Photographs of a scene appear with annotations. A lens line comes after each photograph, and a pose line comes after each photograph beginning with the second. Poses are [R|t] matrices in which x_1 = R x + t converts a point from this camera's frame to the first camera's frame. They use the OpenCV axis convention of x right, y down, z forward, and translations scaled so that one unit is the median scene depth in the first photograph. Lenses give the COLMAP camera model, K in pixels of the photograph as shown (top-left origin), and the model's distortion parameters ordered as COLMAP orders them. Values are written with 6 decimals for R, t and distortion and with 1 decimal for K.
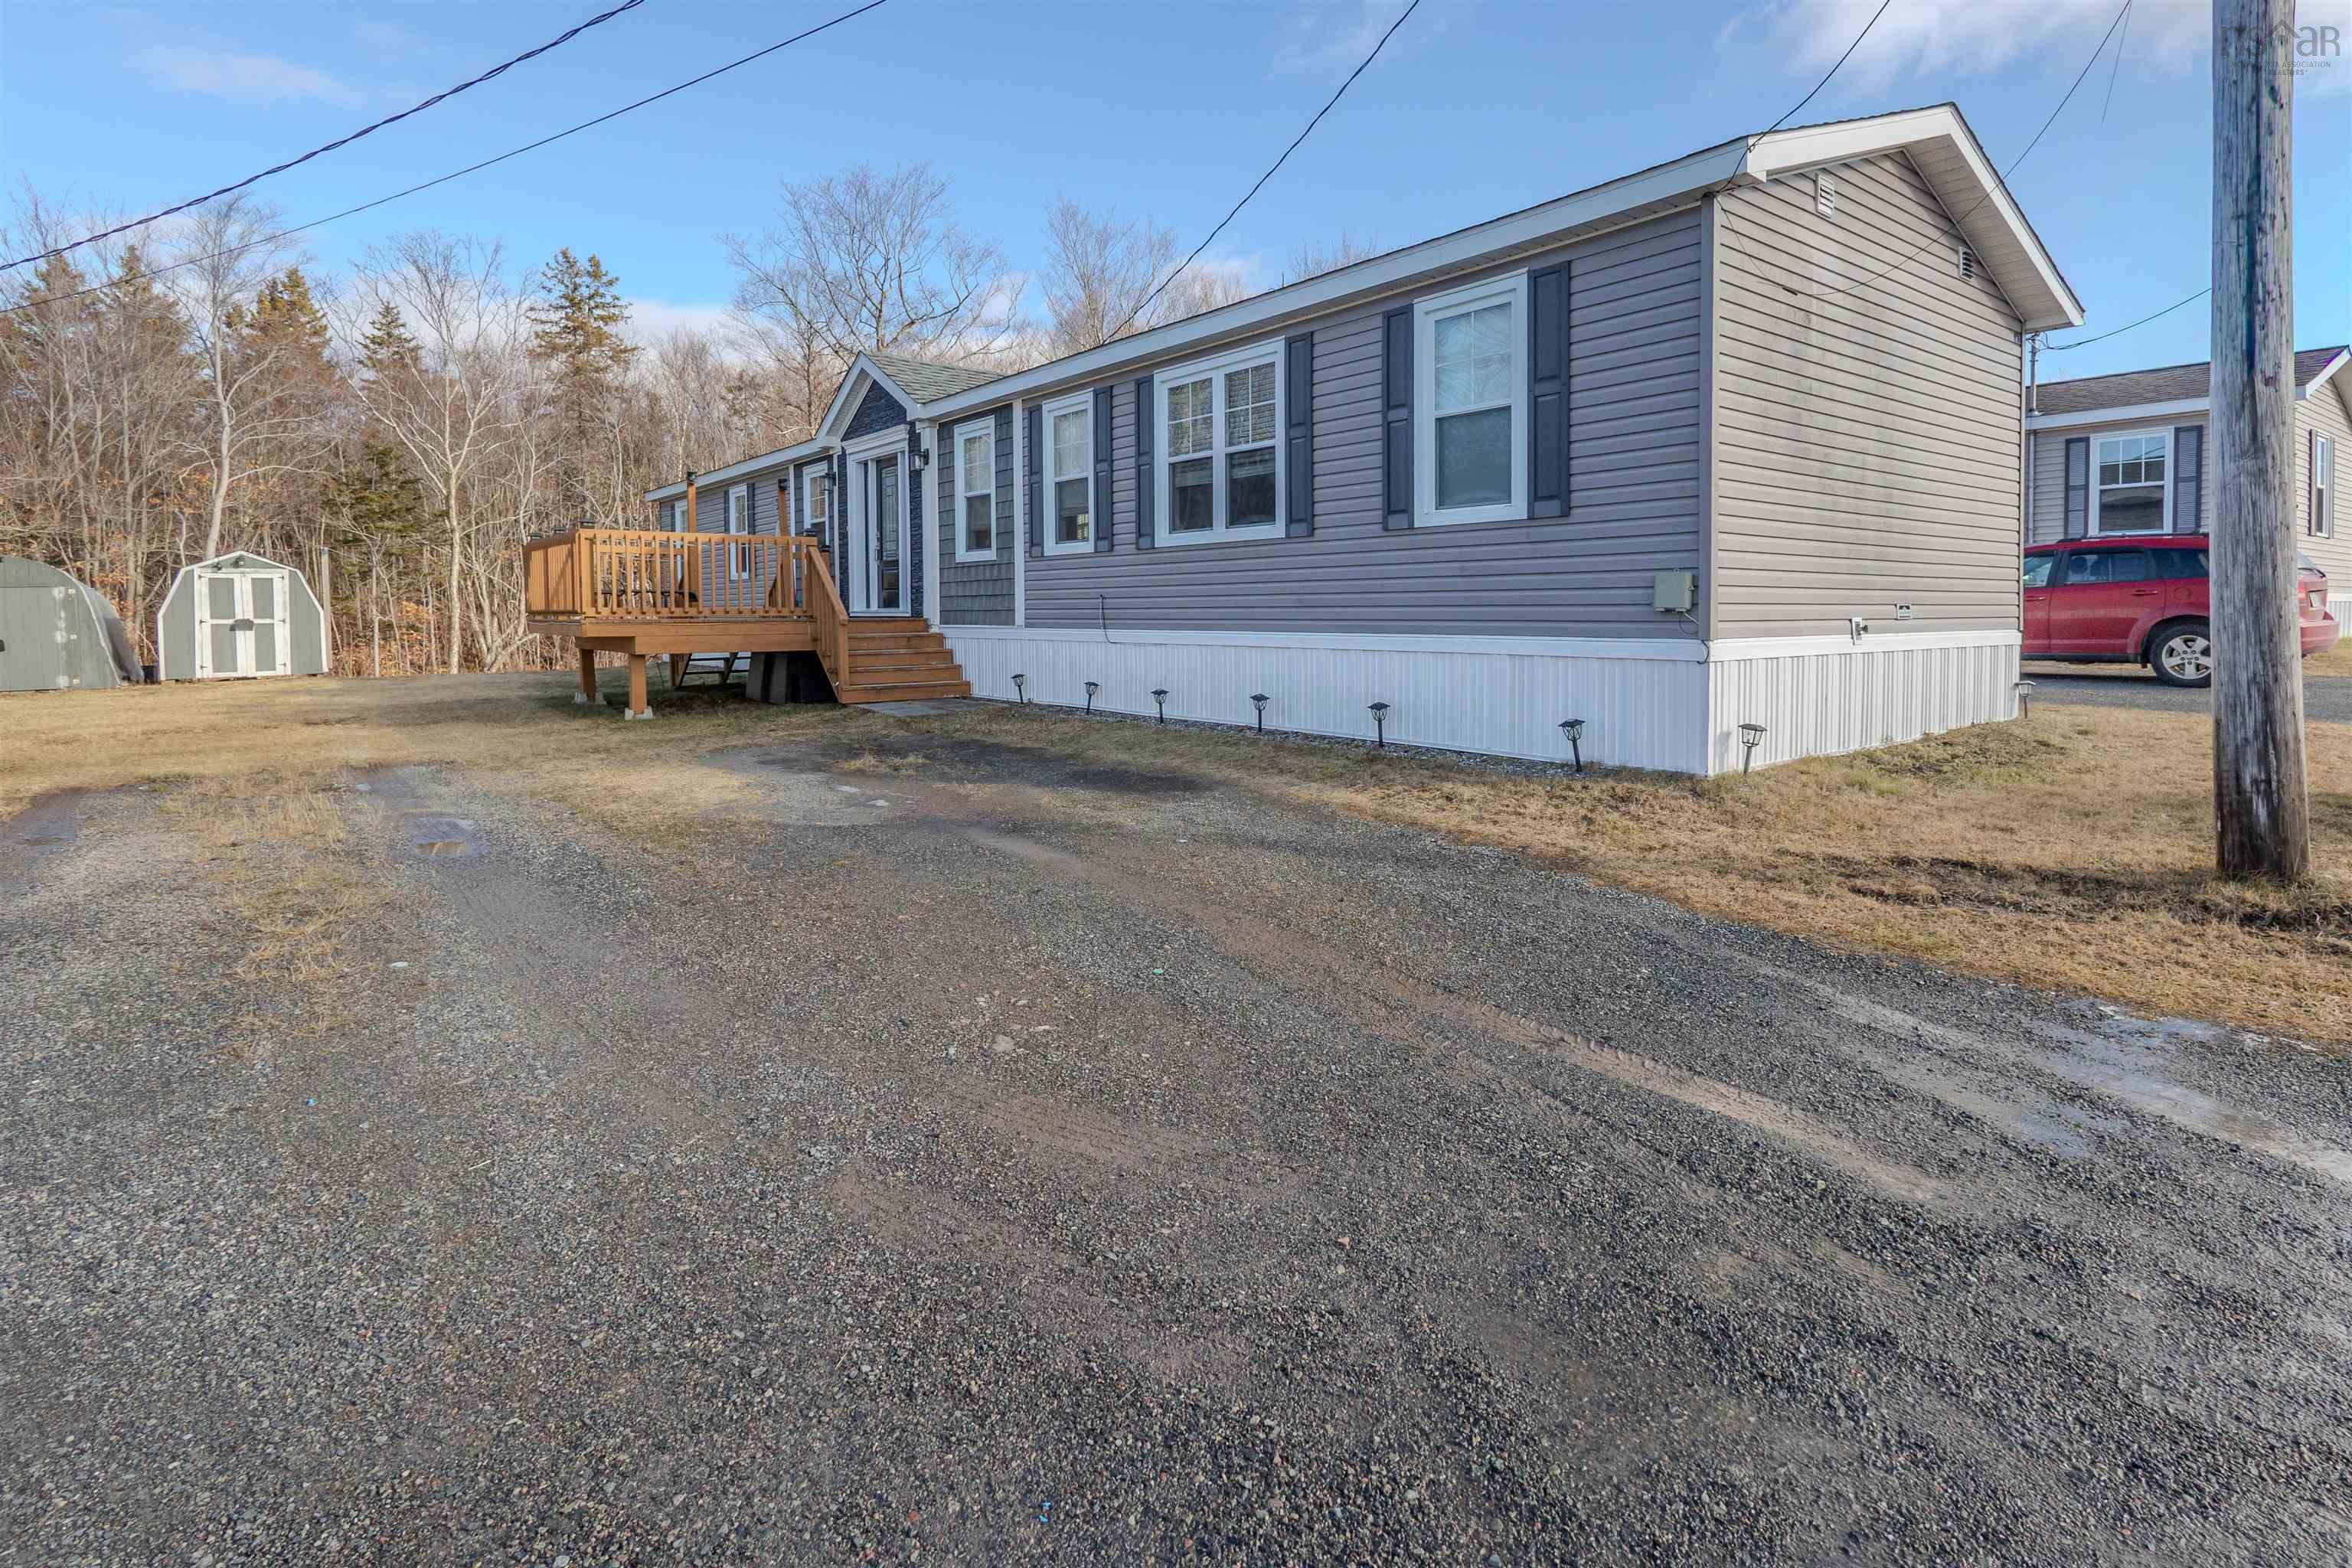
lens RADIAL K [[1140.9, 0, 1184.1], [0, 1140.9, 662.7], [0, 0, 1]] dist [0.031296, -0.000250]
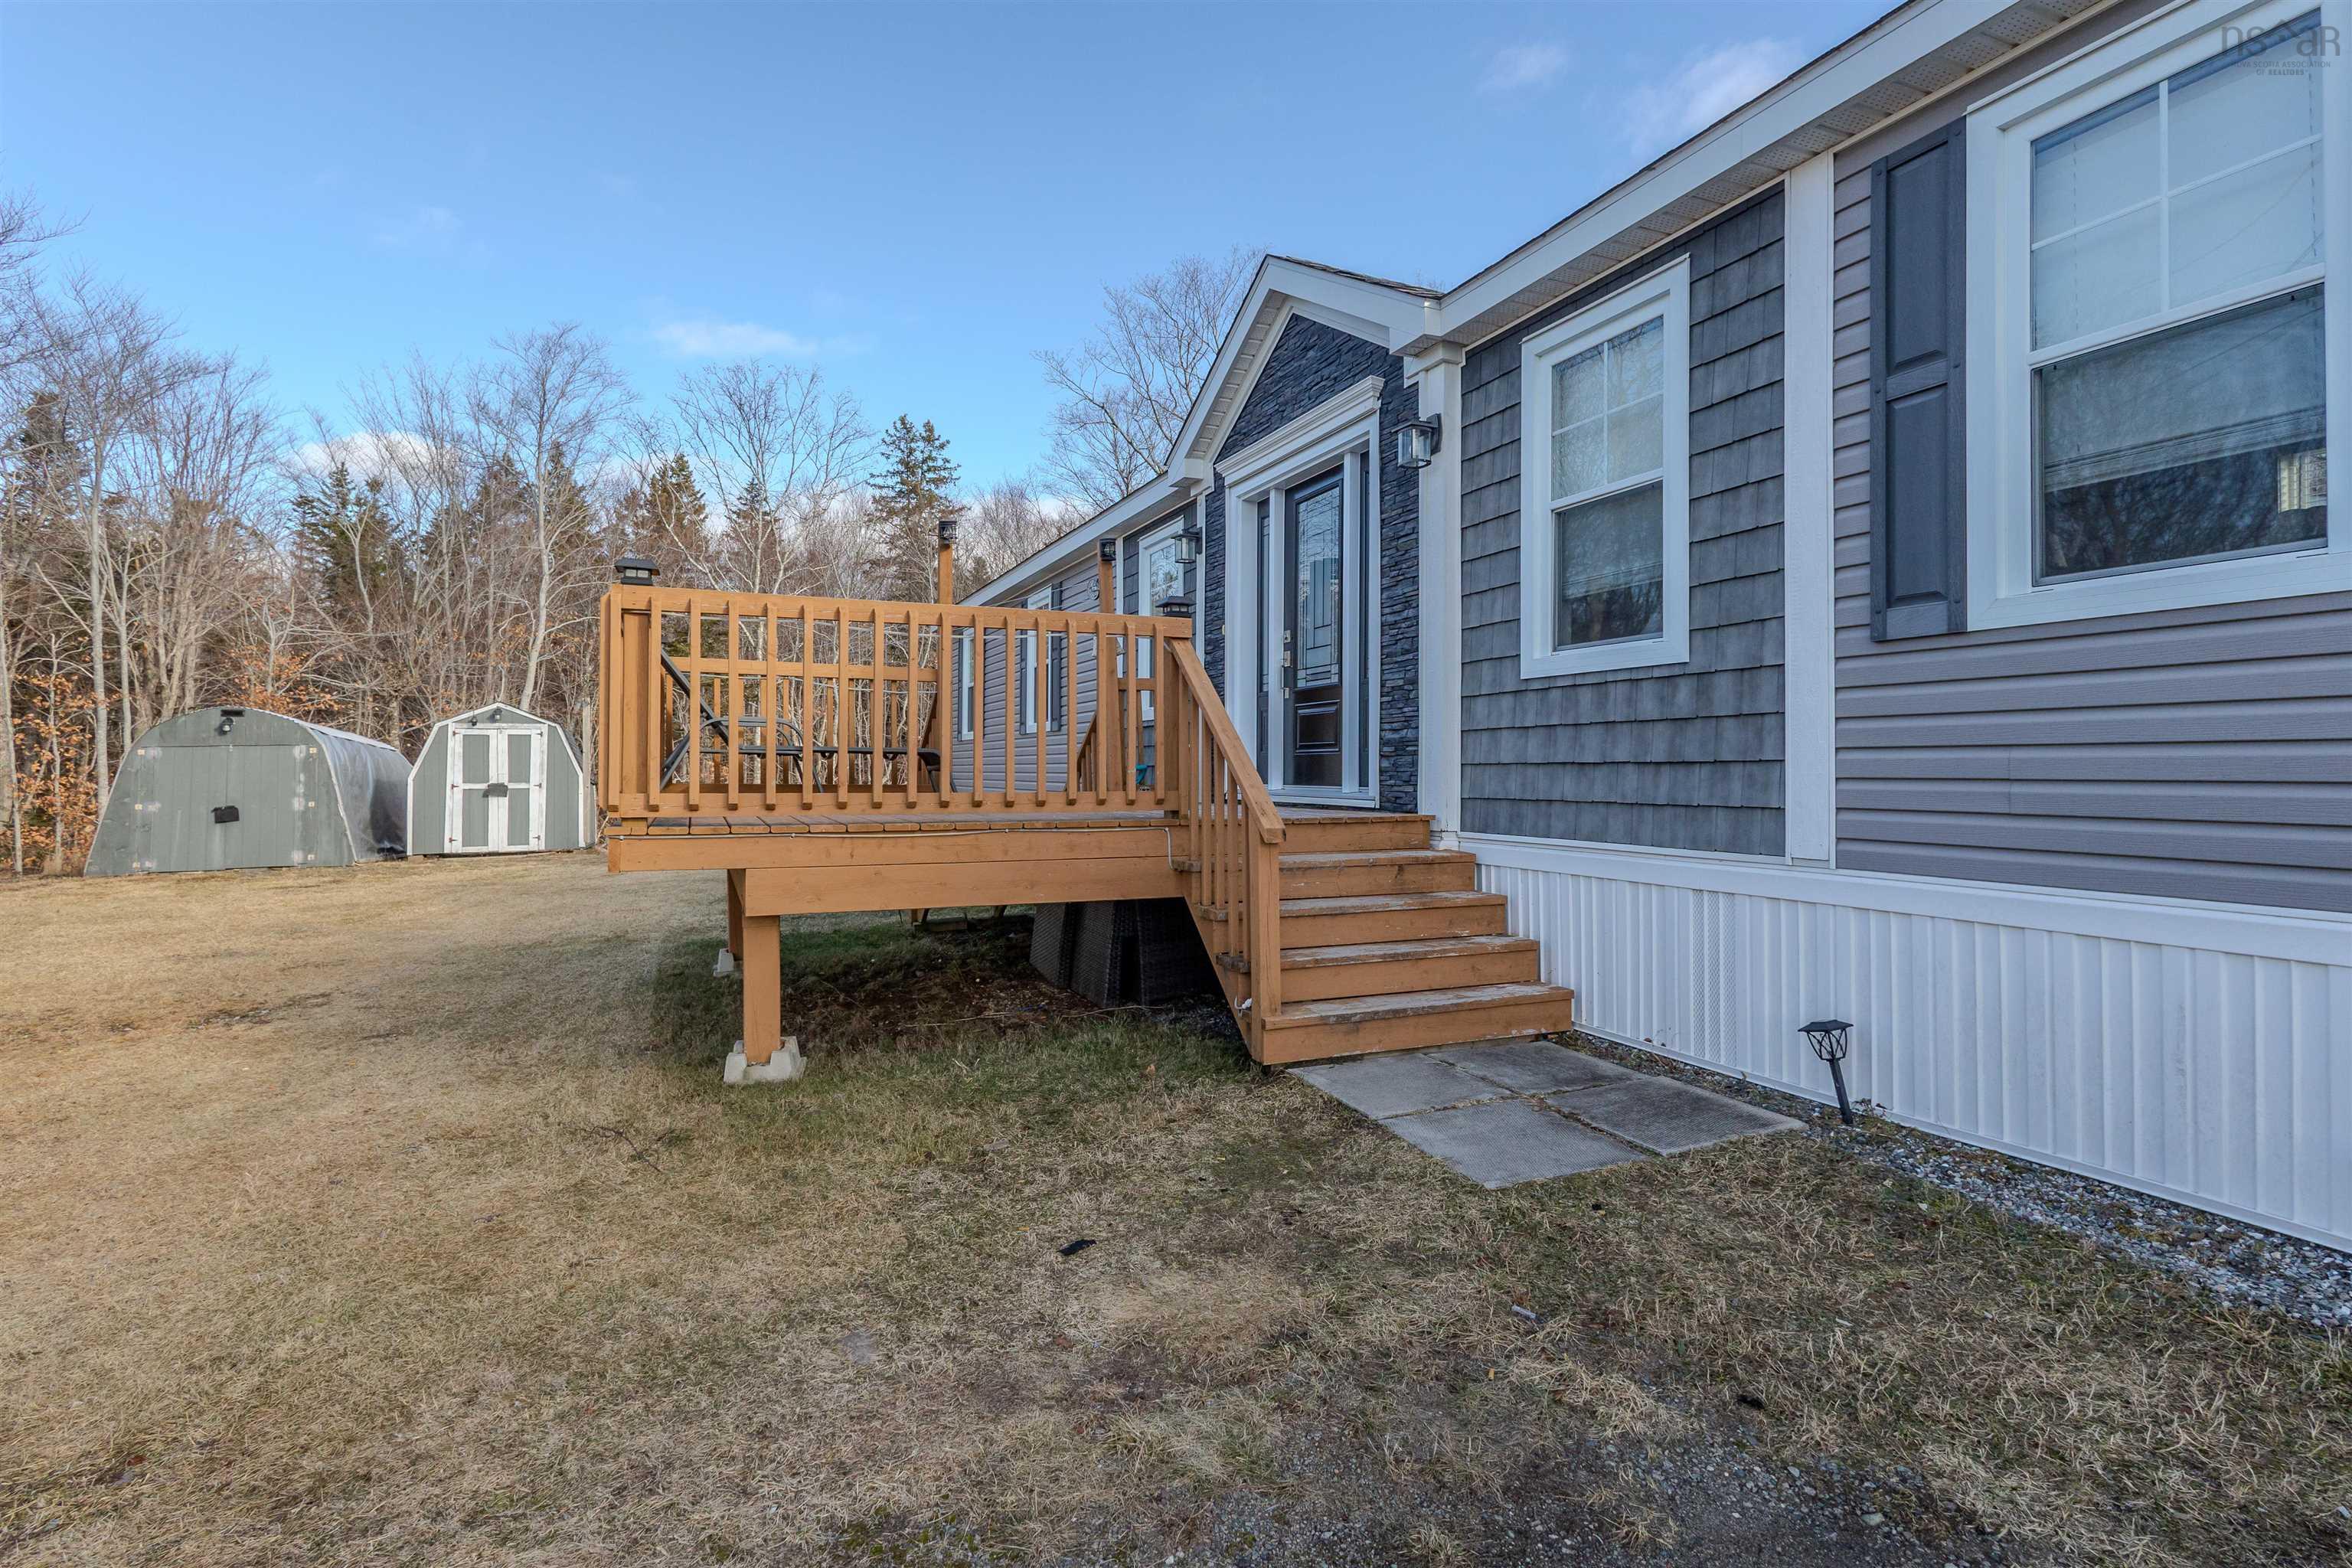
lens RADIAL K [[1108.4, 0, 1182.3], [0, 1108.4, 773.9], [0, 0, 1]] dist [0.011408, -0.000579]
pose [[0.967425, 0.007239, -0.253053, -0.173127], [-0.017459, 0.999119, -0.038164, -0.030541], [0.252554, 0.041339, 0.966699, 0.480598]]
